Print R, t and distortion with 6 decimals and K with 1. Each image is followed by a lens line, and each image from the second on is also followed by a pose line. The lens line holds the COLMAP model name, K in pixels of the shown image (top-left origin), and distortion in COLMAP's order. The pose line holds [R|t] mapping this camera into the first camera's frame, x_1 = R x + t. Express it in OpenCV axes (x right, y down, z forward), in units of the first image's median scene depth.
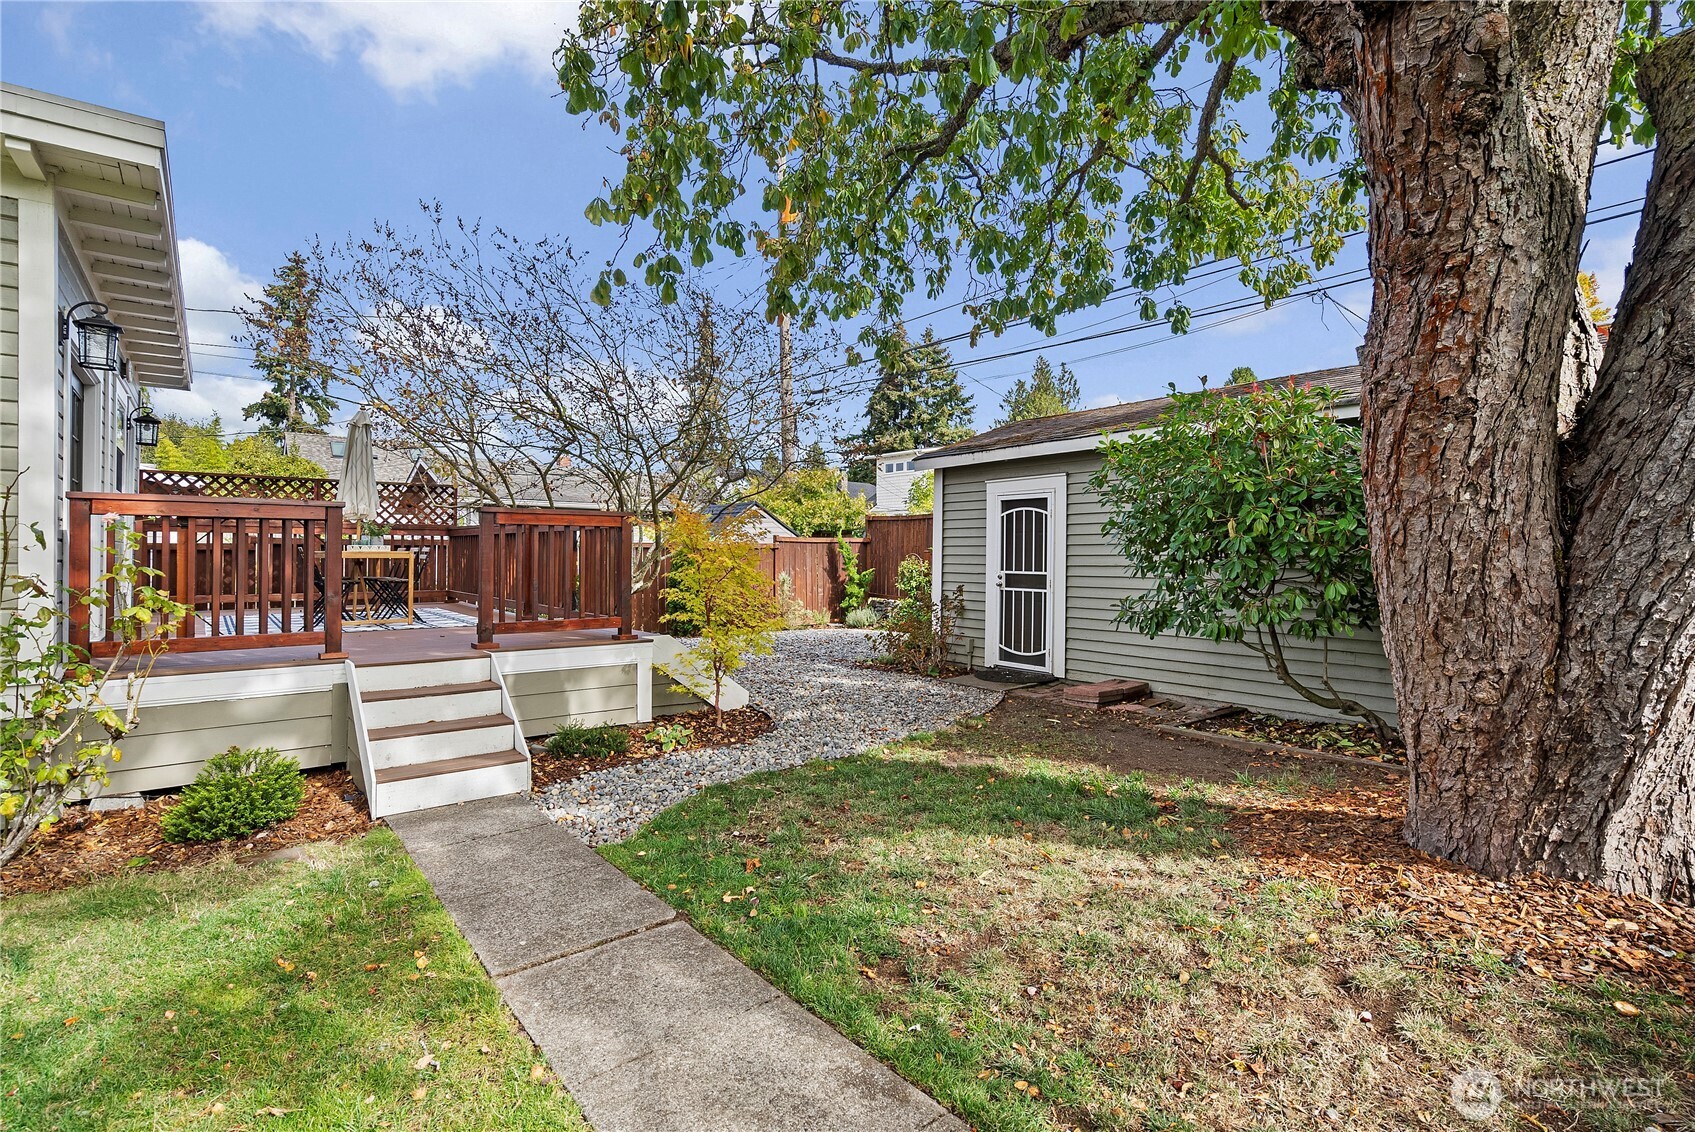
lens RADIAL K [[805.8, 0, 850.6], [0, 805.8, 550.6], [0, 0, 1]] dist [-0.002088, -0.000182]
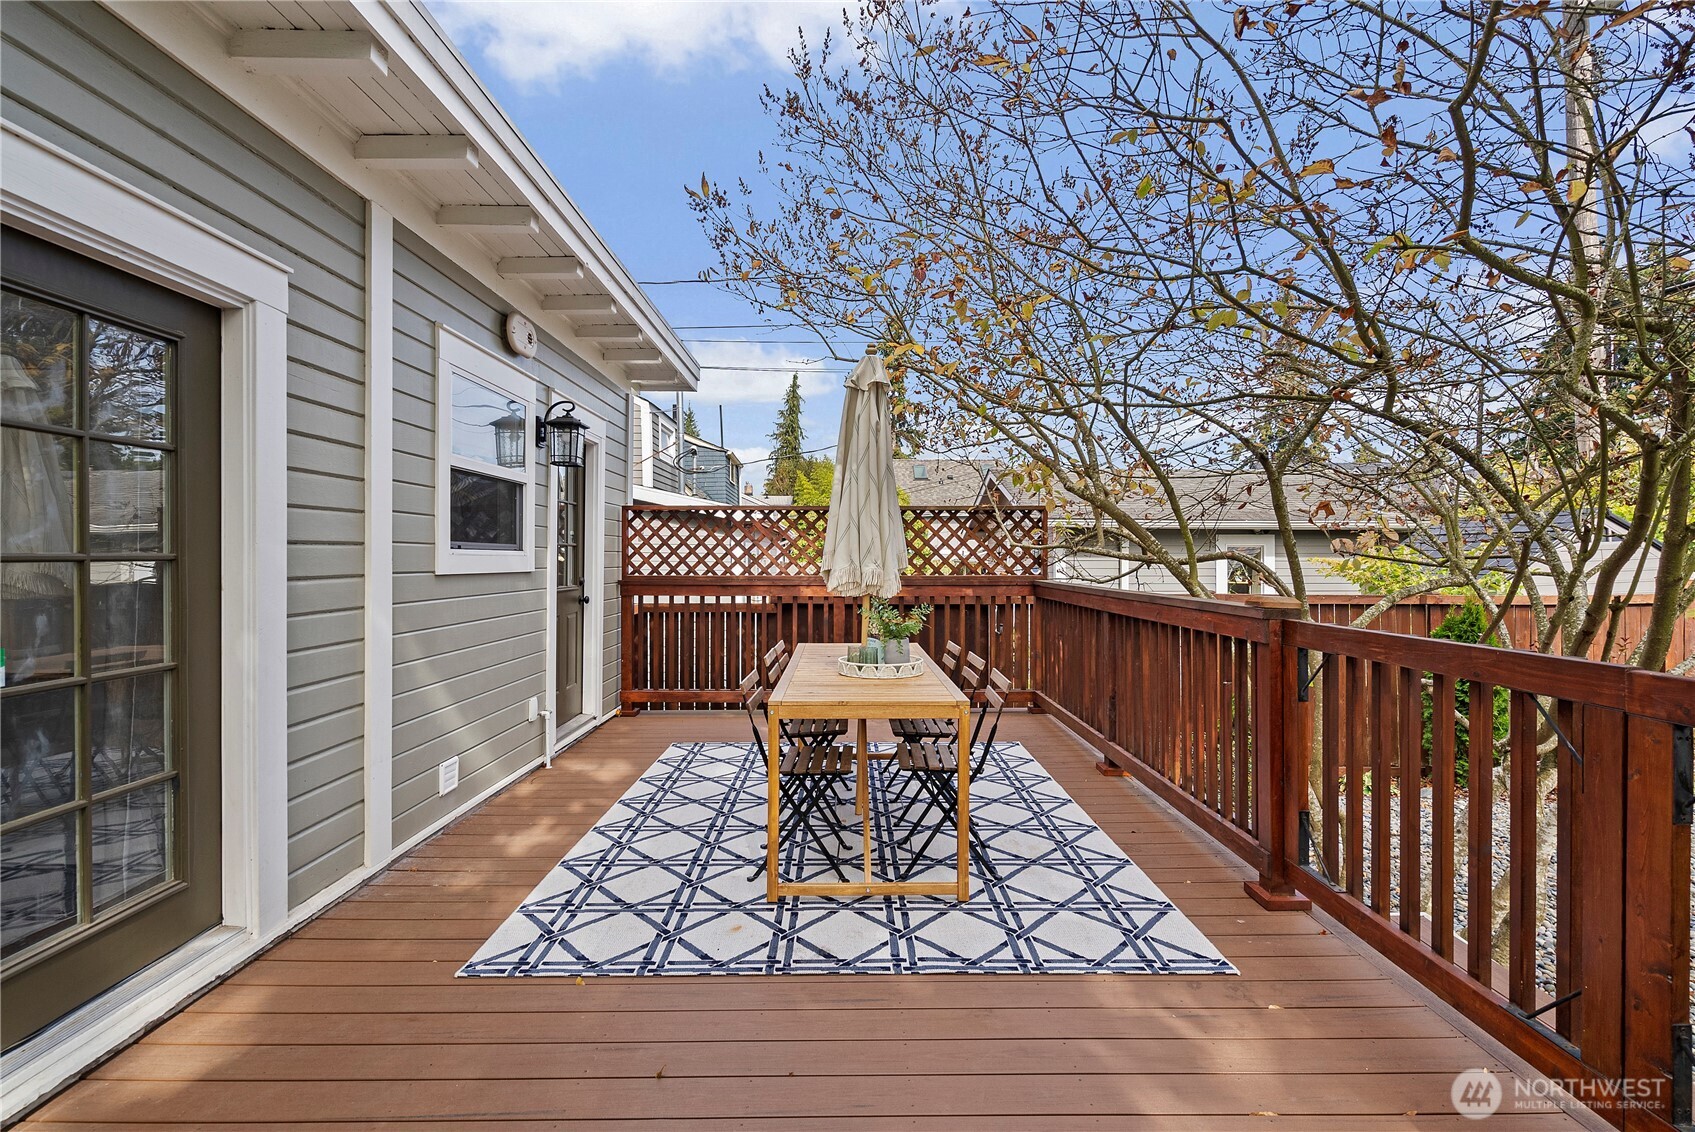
lens RADIAL K [[805.8, 0, 845.1], [0, 805.8, 556.5], [0, 0, 1]] dist [-0.002088, -0.000182]
pose [[0.784634, -0.004131, -0.619945, -0.441846], [0.002639, 0.999991, -0.003324, -0.077206], [0.619953, 0.000972, 0.784638, 0.830263]]
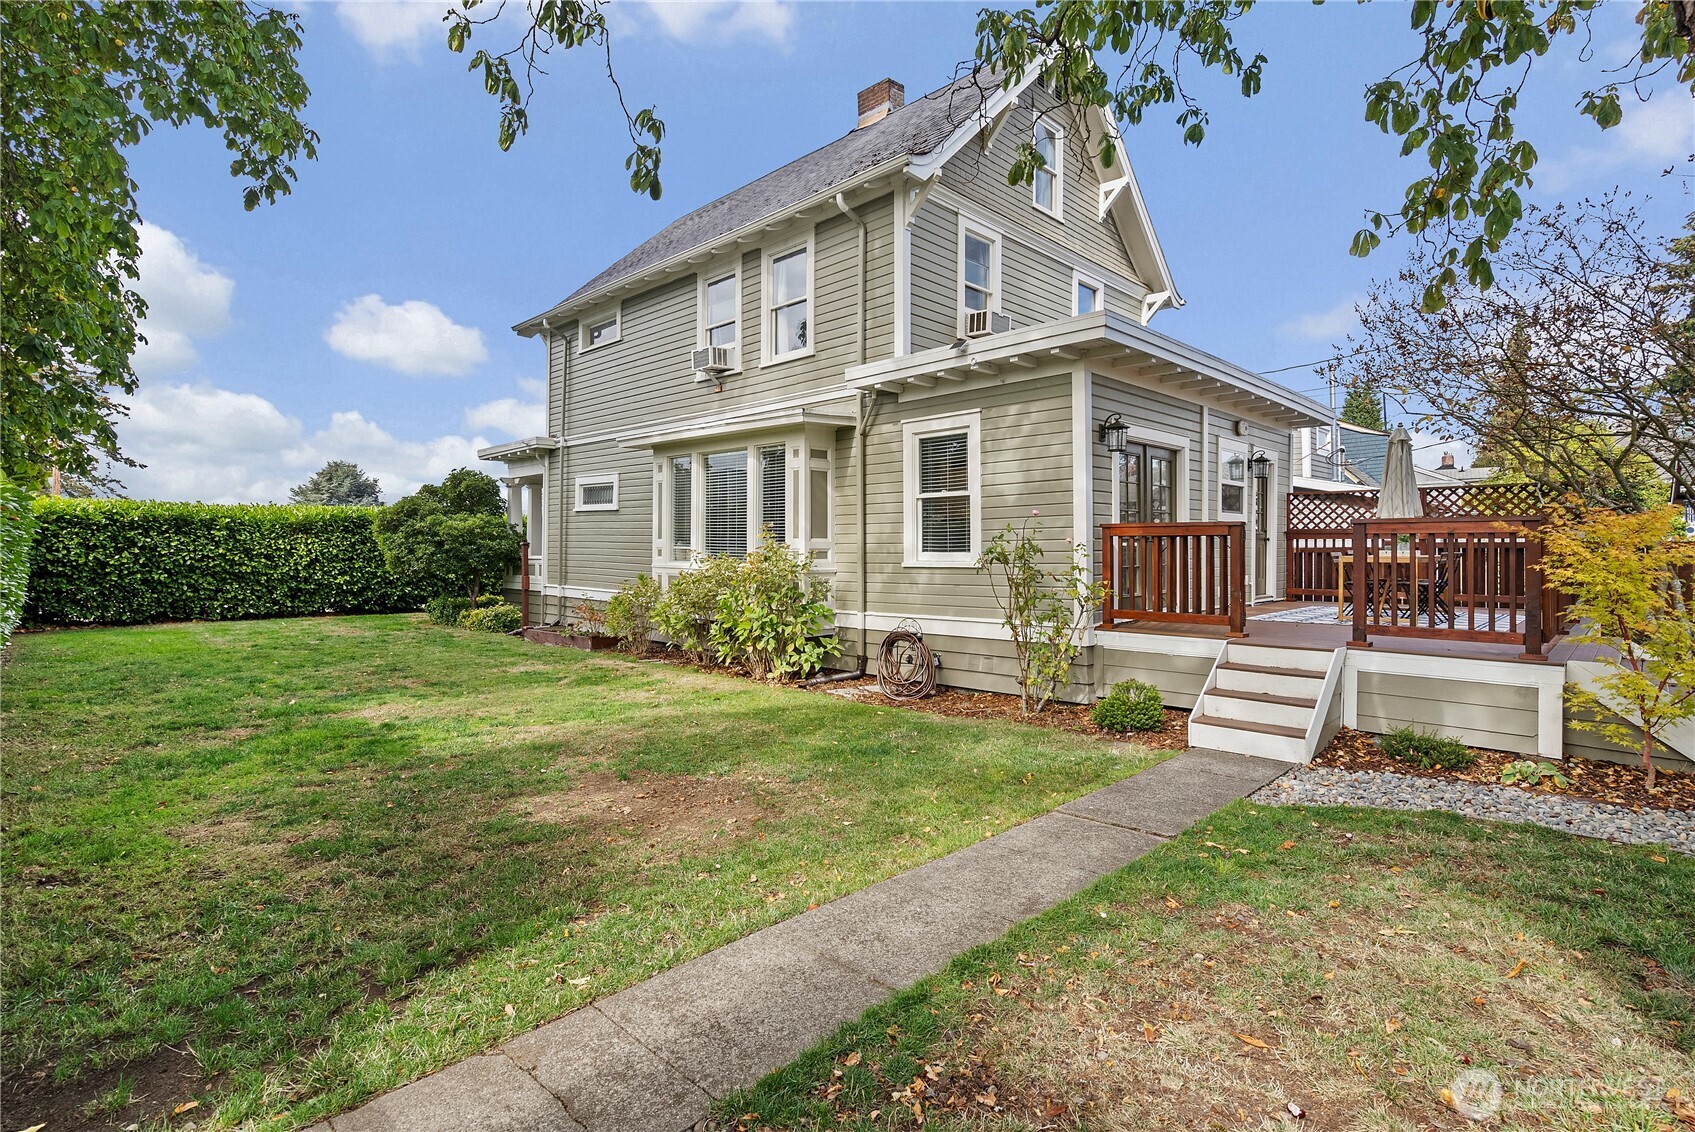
lens RADIAL K [[805.8, 0, 850.8], [0, 805.8, 551.8], [0, 0, 1]] dist [-0.002088, -0.000182]
pose [[0.136891, 0.002391, -0.990583, 0.500237], [0.005329, 0.999981, 0.003150, -0.014786], [0.990572, -0.005710, 0.136876, 0.135843]]
